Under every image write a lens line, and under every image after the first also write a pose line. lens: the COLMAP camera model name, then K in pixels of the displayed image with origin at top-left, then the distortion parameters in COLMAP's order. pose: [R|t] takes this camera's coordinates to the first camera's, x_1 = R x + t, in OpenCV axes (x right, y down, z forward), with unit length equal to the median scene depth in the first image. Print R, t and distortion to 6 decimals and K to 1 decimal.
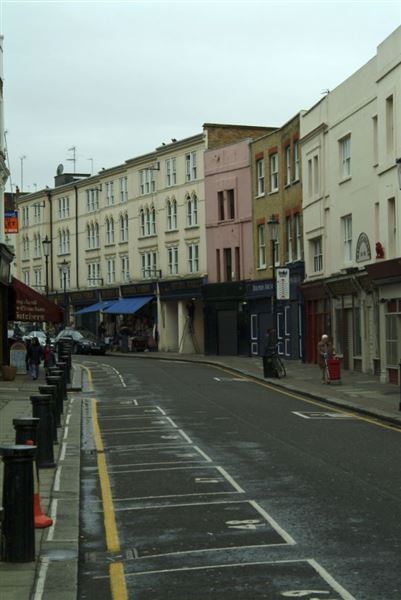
lens RADIAL K [[1369.6, 0, 201.6], [0, 1369.6, 302.9], [0, 0, 1]] dist [0.164311, 0.000000]
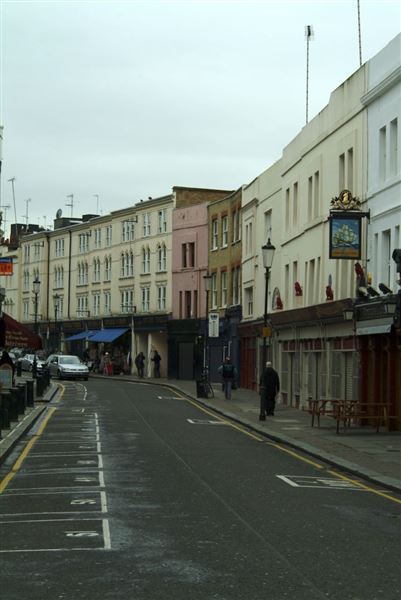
lens RADIAL K [[1369.6, 0, 201.3], [0, 1369.6, 297.8], [0, 0, 1]] dist [0.164311, 0.000000]
pose [[0.999407, 0.032444, -0.011503, 0.043388], [-0.032695, 0.999215, -0.022354, -0.007154], [0.010769, 0.022717, 0.999684, -0.199008]]
